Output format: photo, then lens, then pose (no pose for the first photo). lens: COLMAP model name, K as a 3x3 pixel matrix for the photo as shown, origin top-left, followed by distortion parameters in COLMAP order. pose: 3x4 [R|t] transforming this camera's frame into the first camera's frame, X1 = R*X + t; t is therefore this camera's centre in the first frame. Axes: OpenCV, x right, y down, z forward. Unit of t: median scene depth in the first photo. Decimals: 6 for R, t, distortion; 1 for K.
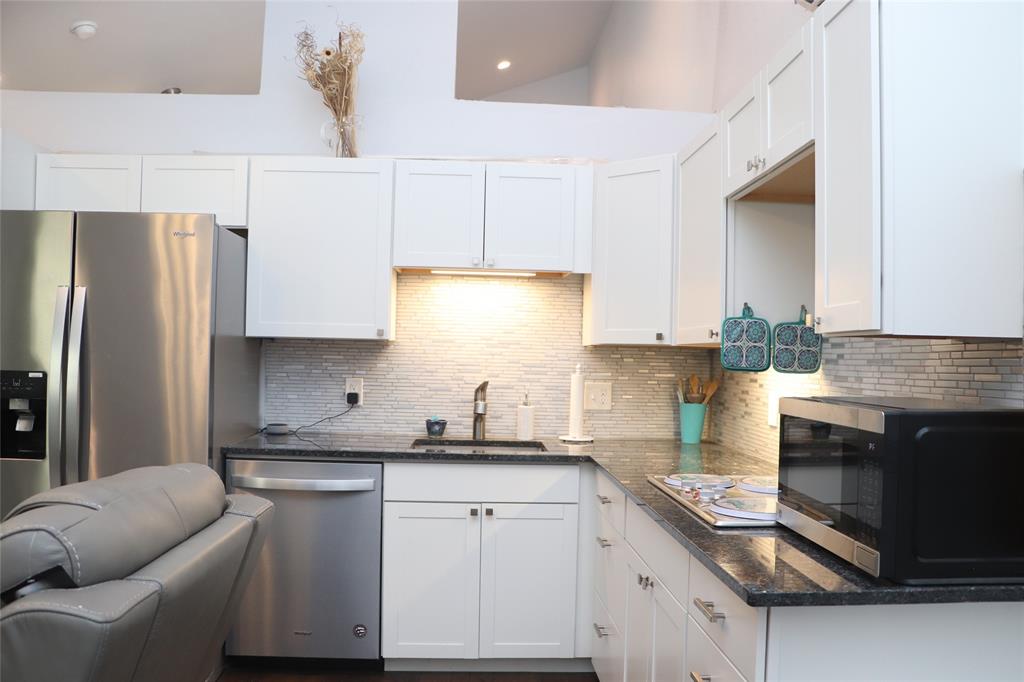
lens RADIAL K [[839.2, 0, 520.4], [0, 839.2, 354.7], [0, 0, 1]] dist [-0.195959, 0.171181]
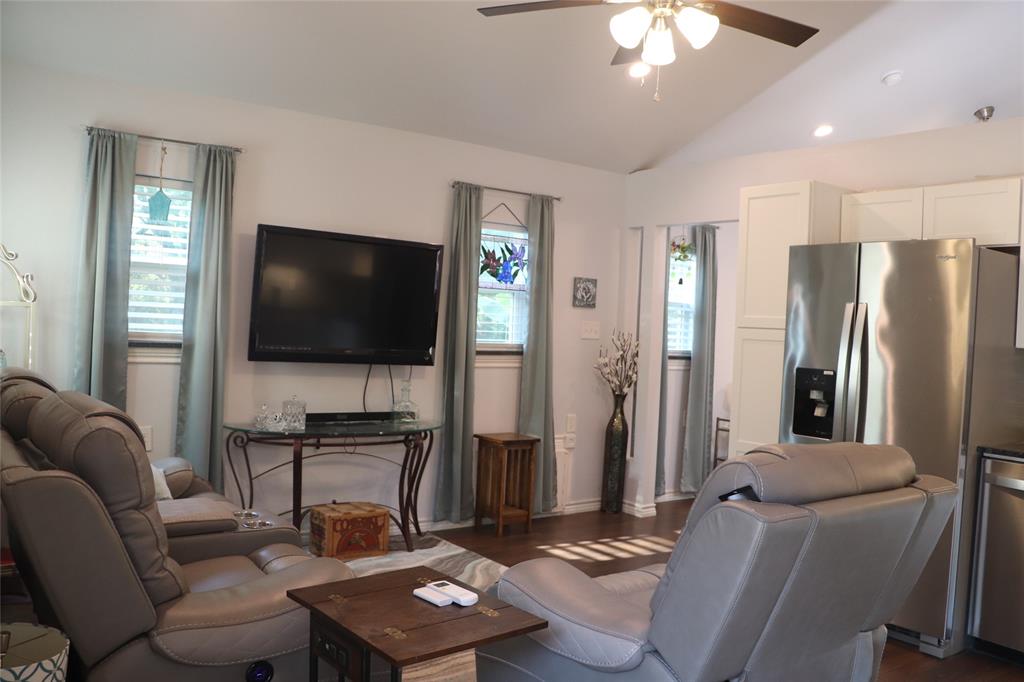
lens RADIAL K [[839.2, 0, 520.4], [0, 839.2, 354.7], [0, 0, 1]] dist [-0.195959, 0.171181]
pose [[0.542971, 0.030712, -0.839190, 0.218979], [-0.034590, 0.999301, 0.014191, -0.005068], [0.839039, 0.021323, 0.543653, -0.123324]]
